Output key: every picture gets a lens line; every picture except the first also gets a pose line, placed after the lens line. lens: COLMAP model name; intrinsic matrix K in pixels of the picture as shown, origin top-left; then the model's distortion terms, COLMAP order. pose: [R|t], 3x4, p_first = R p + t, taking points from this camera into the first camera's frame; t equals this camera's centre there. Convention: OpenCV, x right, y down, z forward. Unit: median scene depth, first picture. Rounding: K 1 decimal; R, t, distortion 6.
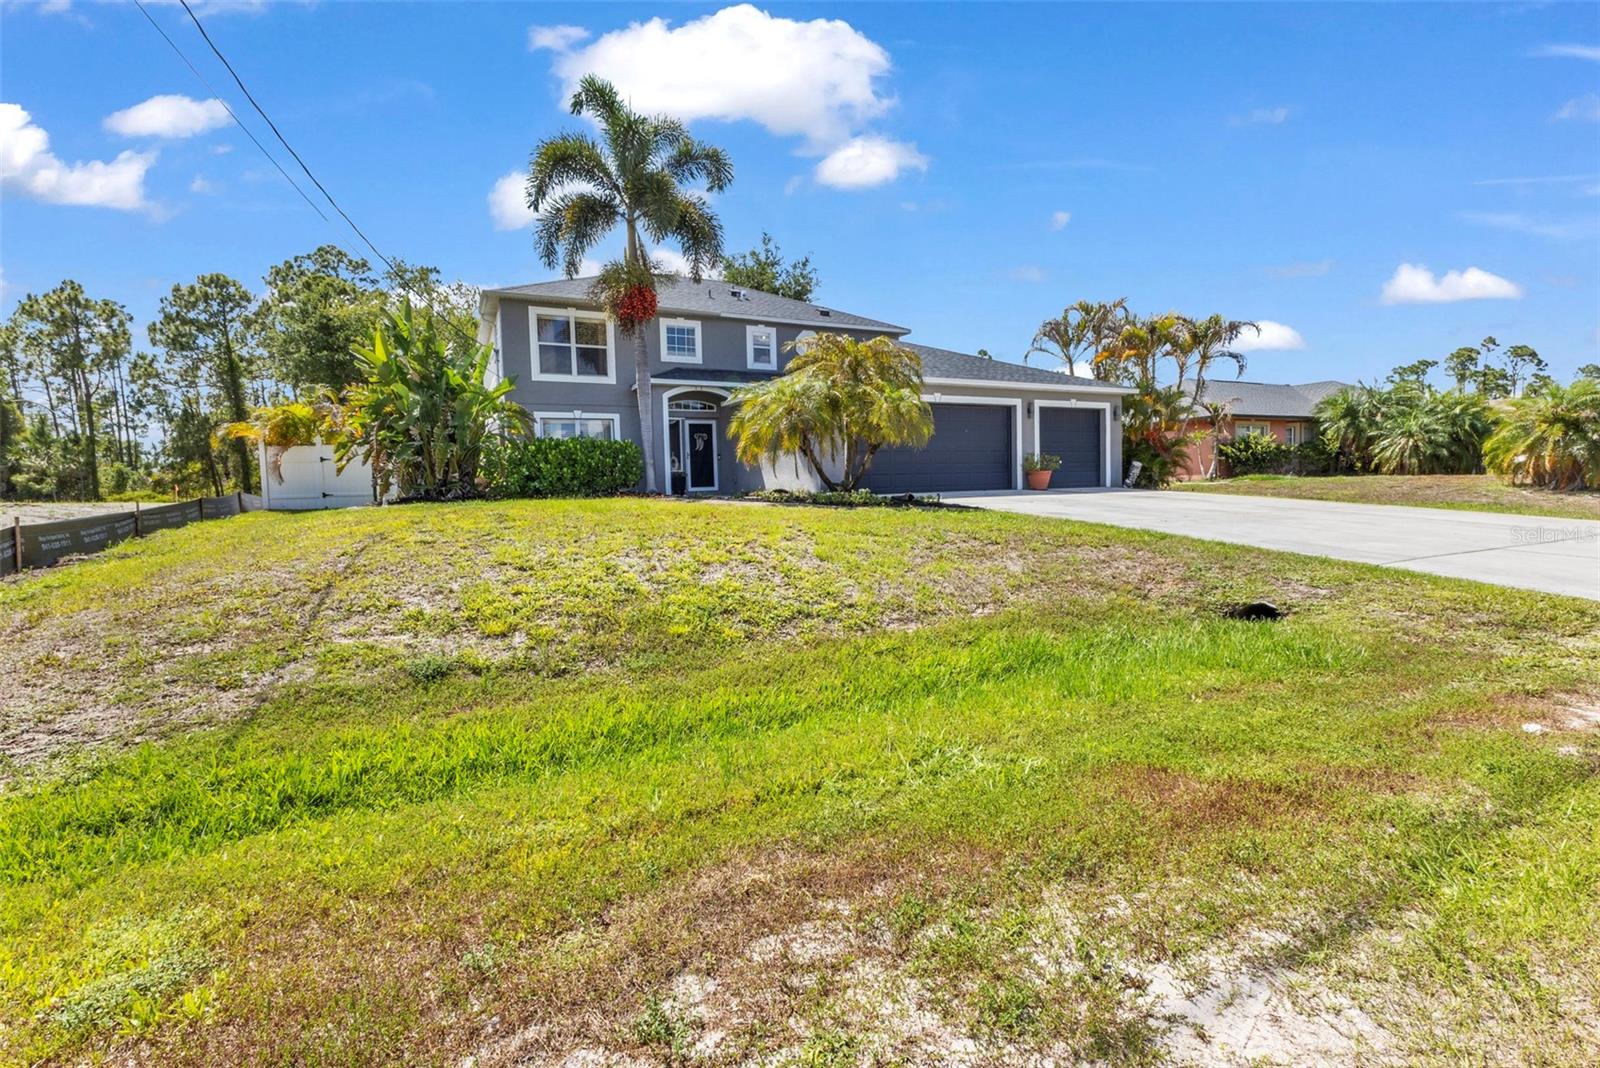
lens RADIAL K [[712.0, 0, 785.8], [0, 712.0, 535.1], [0, 0, 1]] dist [0.000261, 0.000041]
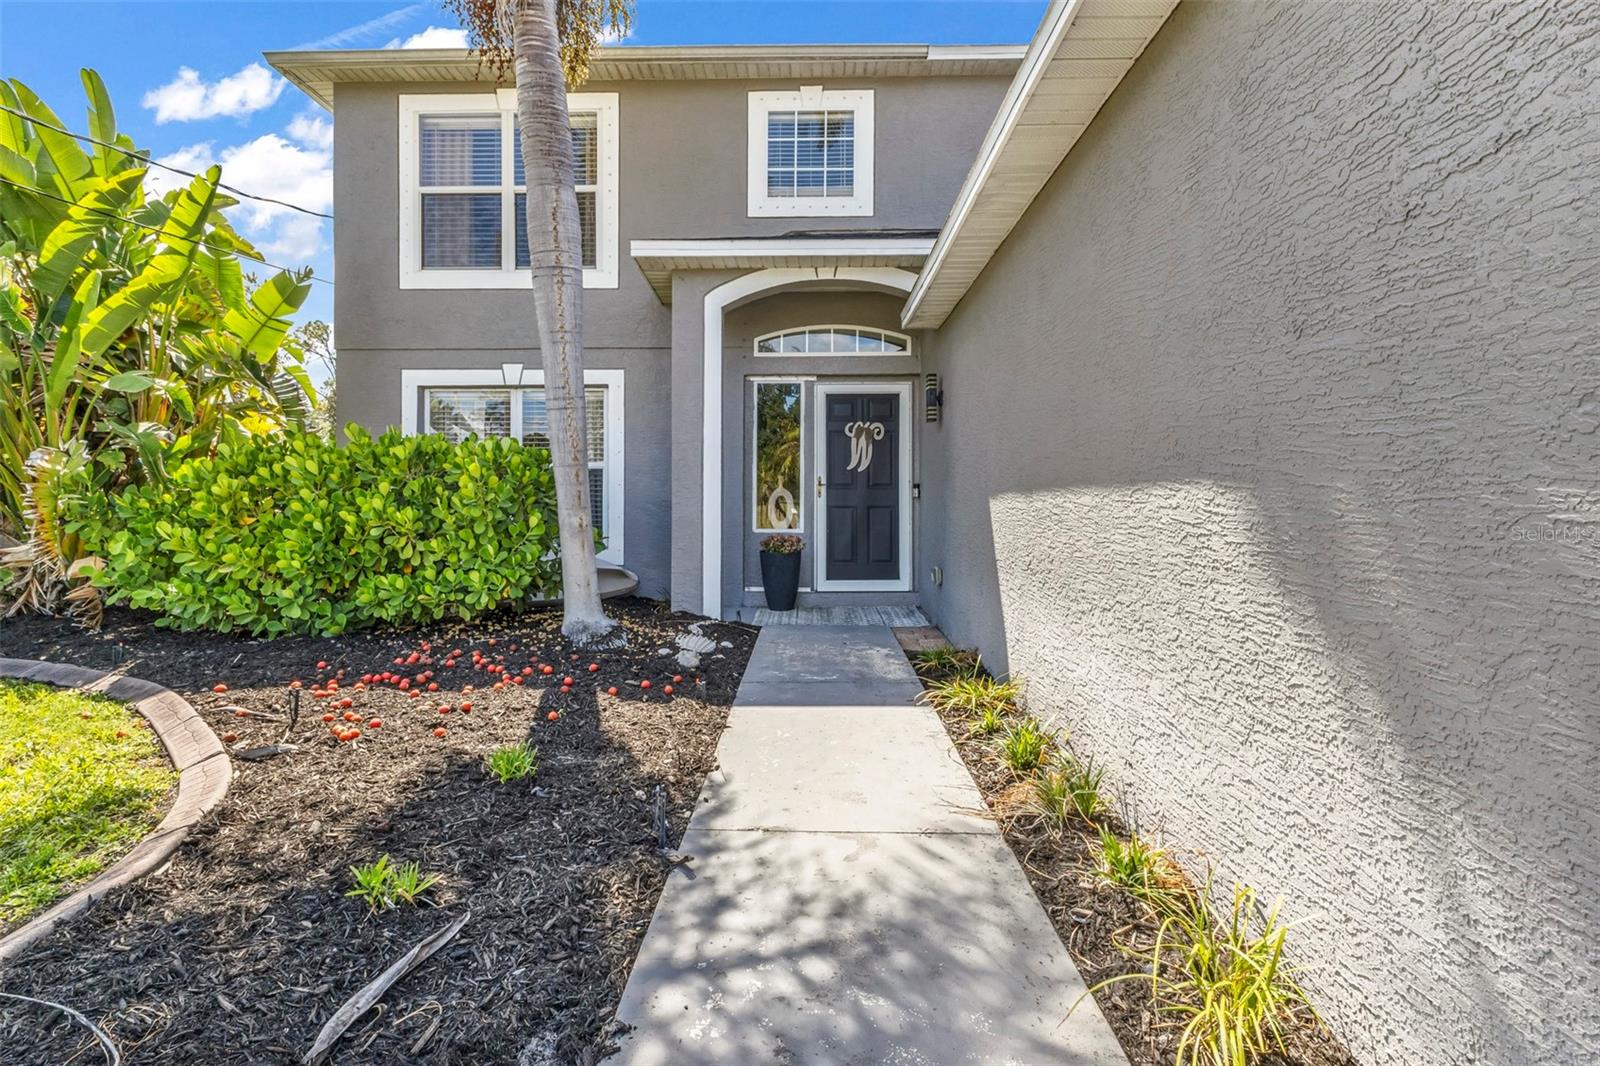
lens RADIAL K [[699.4, 0, 802.3], [0, 699.4, 504.8], [0, 0, 1]] dist [0.000907, 0.000021]
pose [[0.891849, 0.029697, -0.451358, 0.006982], [-0.053275, 0.997794, -0.039618, -0.095153], [0.449185, 0.059379, 0.891463, 0.743002]]
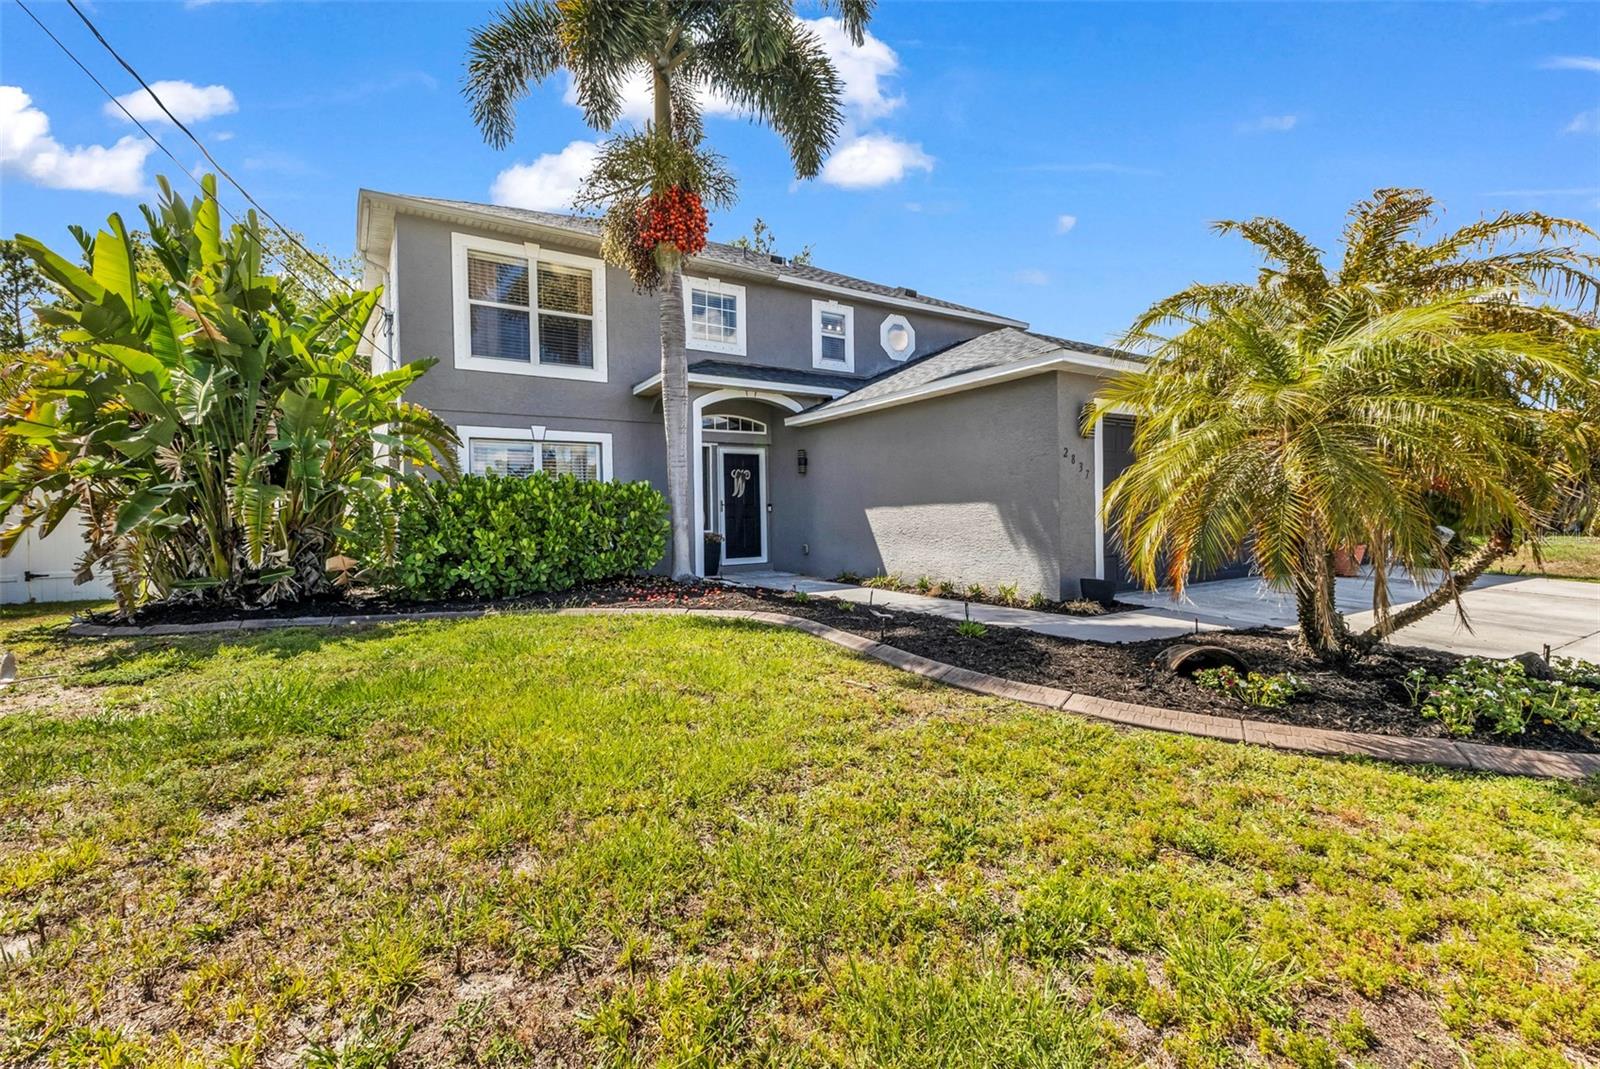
lens RADIAL K [[709.2, 0, 784.5], [0, 709.2, 530.9], [0, 0, 1]] dist [0.002733, -0.000453]
pose [[0.993613, 0.007975, 0.112558, -0.161692], [-0.002566, 0.998838, -0.048118, -0.066115], [-0.112811, 0.047521, 0.992479, 0.427038]]
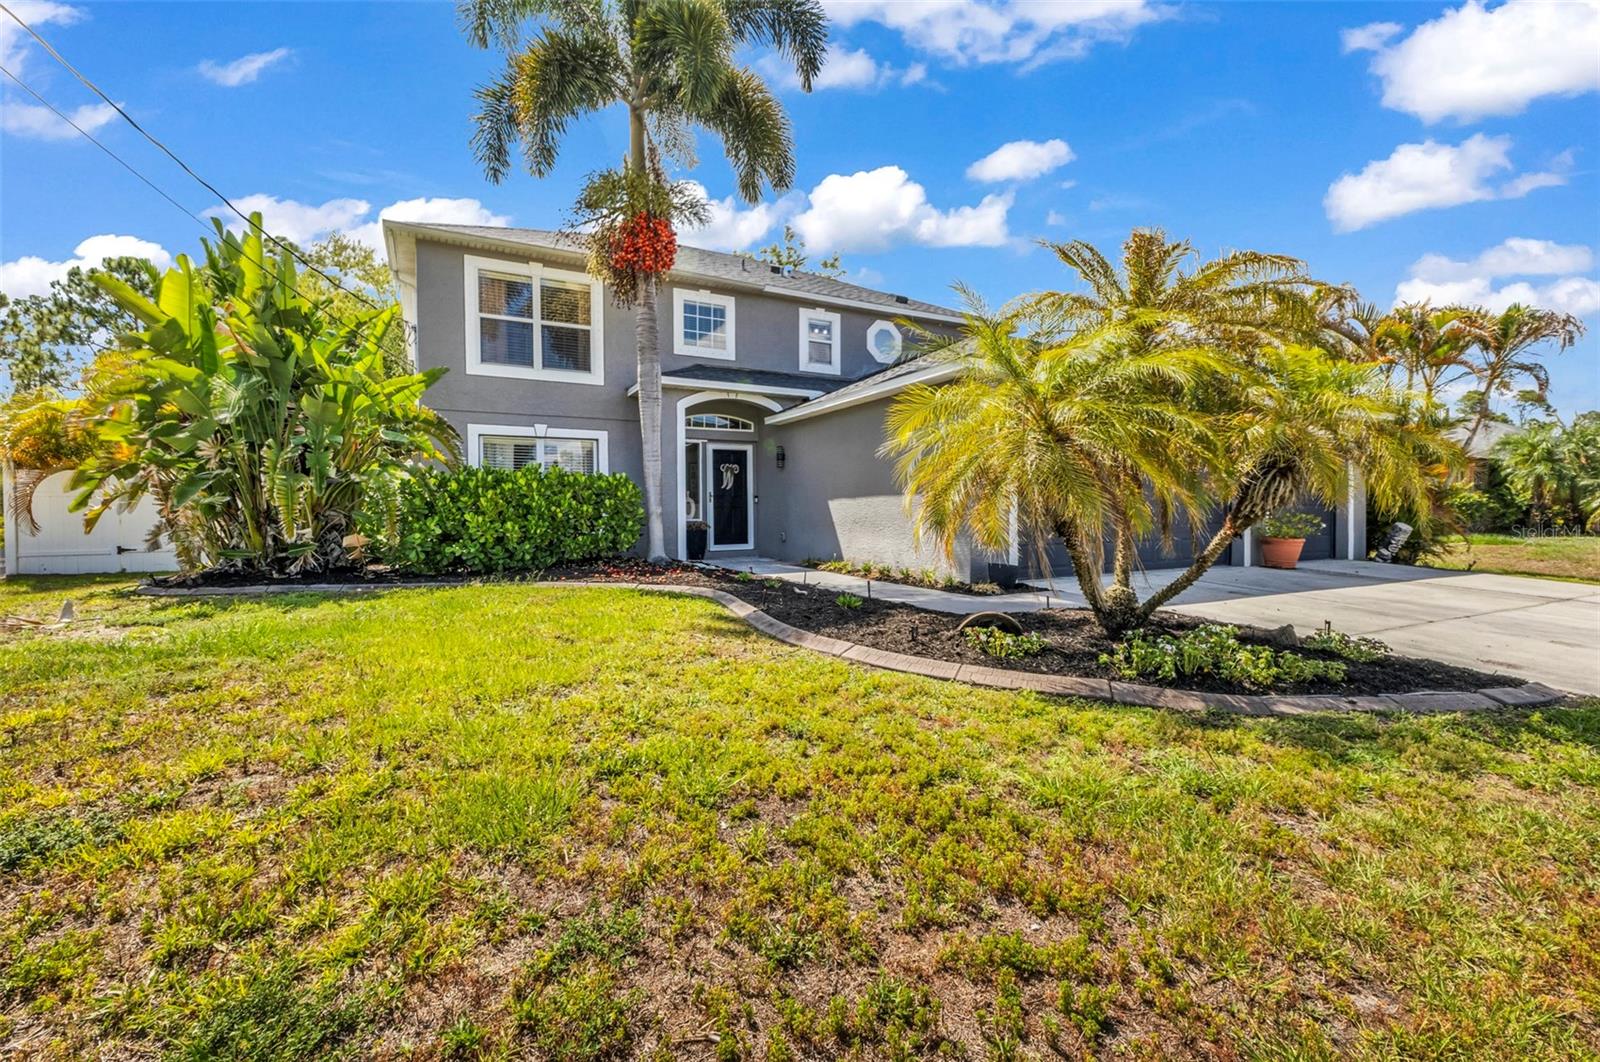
lens RADIAL K [[692.5, 0, 795.0], [0, 692.5, 529.9], [0, 0, 1]] dist [0.003193, -0.000261]
pose [[0.999020, 0.019522, 0.039712, -0.089173], [-0.017868, 0.998975, -0.041579, -0.059526], [-0.040483, 0.040829, 0.998346, 0.378606]]
